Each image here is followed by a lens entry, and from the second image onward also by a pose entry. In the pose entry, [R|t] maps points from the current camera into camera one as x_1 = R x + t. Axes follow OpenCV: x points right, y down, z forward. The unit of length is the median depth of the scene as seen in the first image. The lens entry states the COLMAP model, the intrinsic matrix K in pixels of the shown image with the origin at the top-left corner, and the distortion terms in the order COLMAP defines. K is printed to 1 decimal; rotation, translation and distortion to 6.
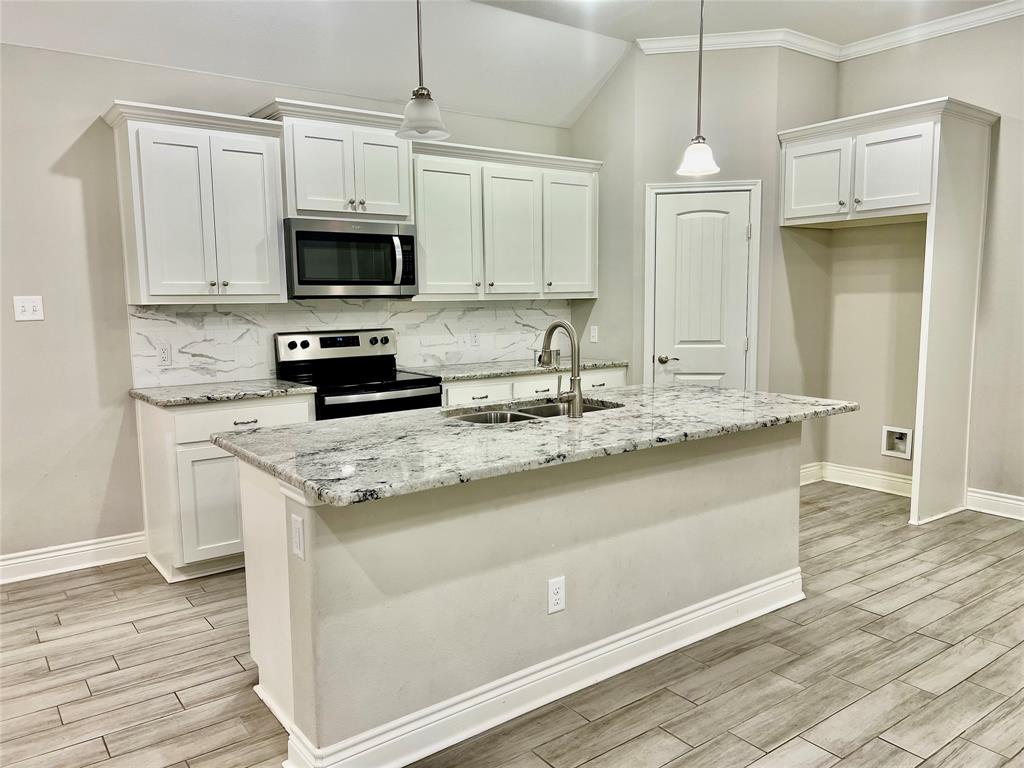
lens RADIAL K [[764.5, 0, 515.8], [0, 764.5, 393.6], [0, 0, 1]] dist [0.079140, -0.104095]
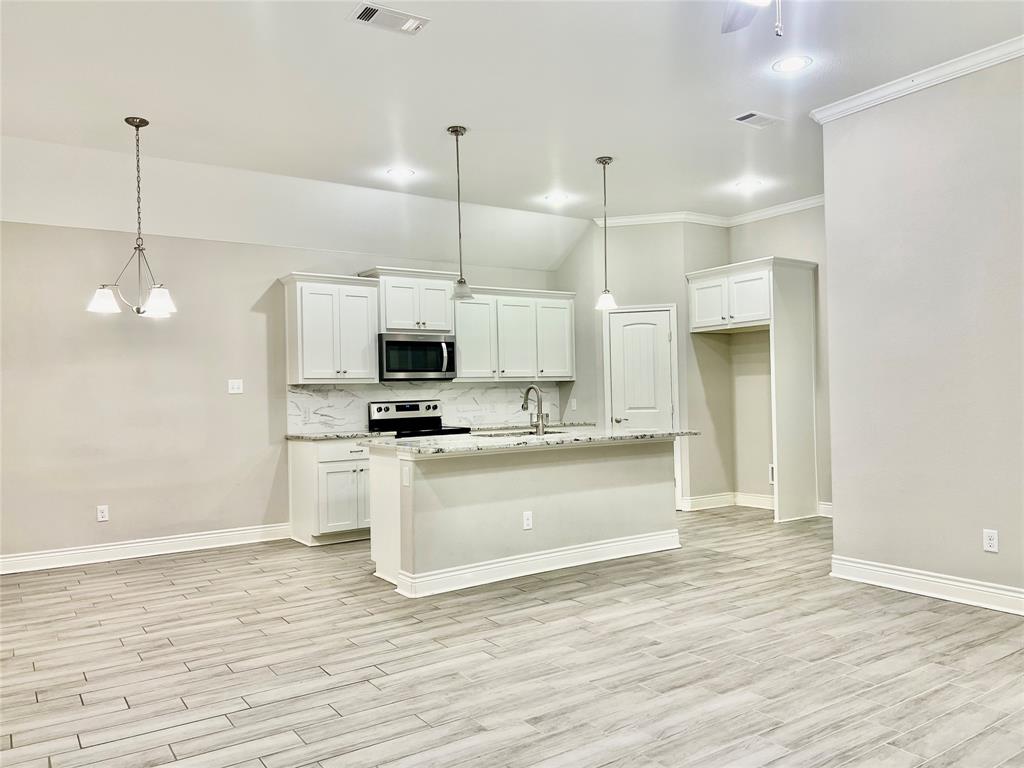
lens RADIAL K [[763.9, 0, 512.0], [0, 763.9, 384.0], [0, 0, 1]] dist [0.144636, -0.106689]
pose [[0.998942, -0.011261, -0.044579, 0.061615], [0.004928, 0.990183, -0.139690, 0.110982], [0.045715, 0.139322, 0.989191, -0.592788]]
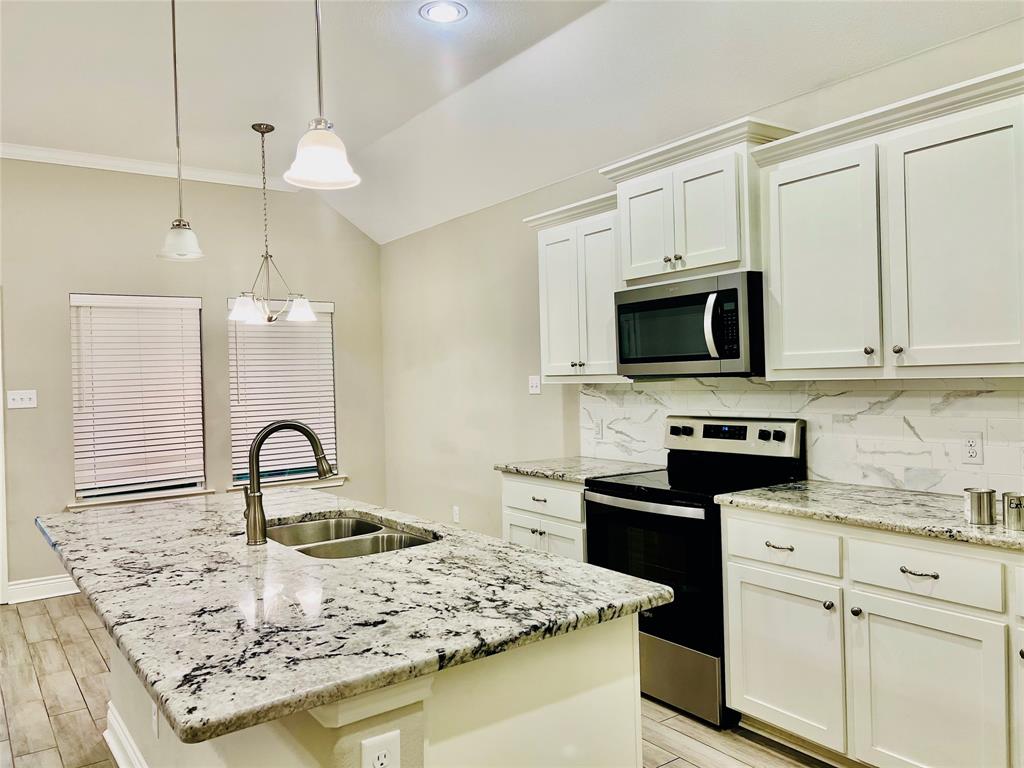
lens RADIAL K [[766.3, 0, 505.9], [0, 766.3, 376.3], [0, 0, 1]] dist [0.046196, -0.052986]
pose [[-0.019490, 0.012970, -0.999726, 0.569576], [-0.097947, 0.995081, 0.014819, -0.117297], [0.995001, 0.098209, -0.018124, 0.819930]]
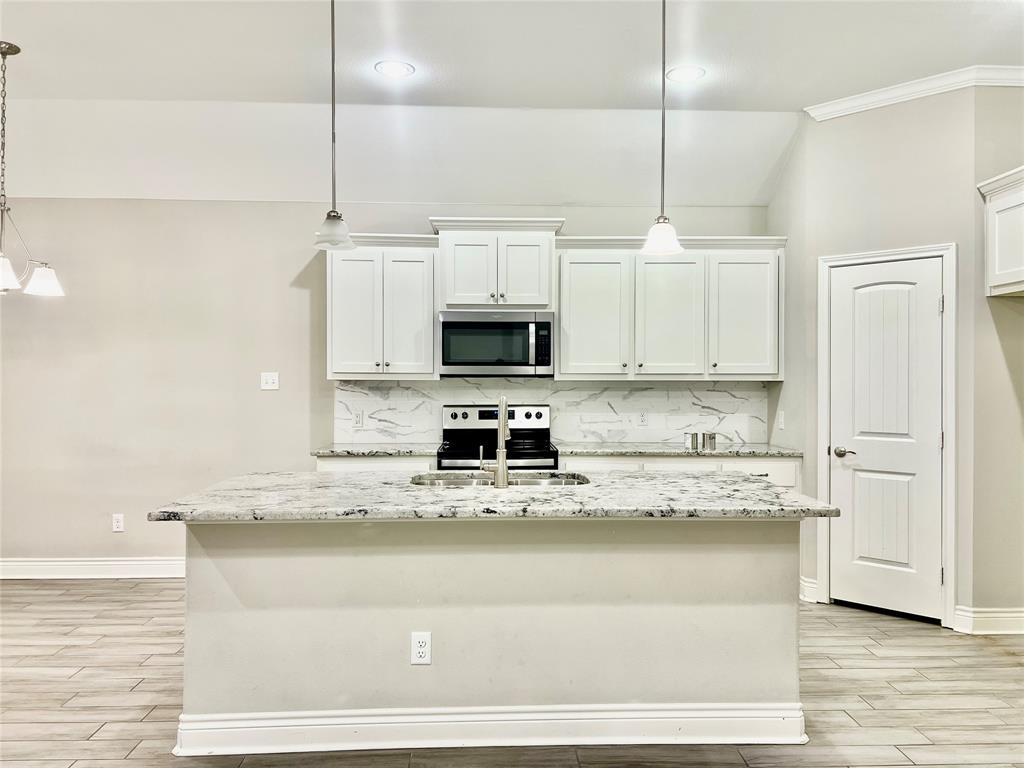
lens RADIAL K [[764.1, 0, 512.0], [0, 764.1, 384.0], [0, 0, 1]] dist [0.086947, -0.107465]
pose [[0.823048, 0.017296, -0.567709, 0.451821], [-0.084498, 0.992142, -0.092276, -0.010333], [0.561652, 0.123918, 0.818041, 0.079743]]
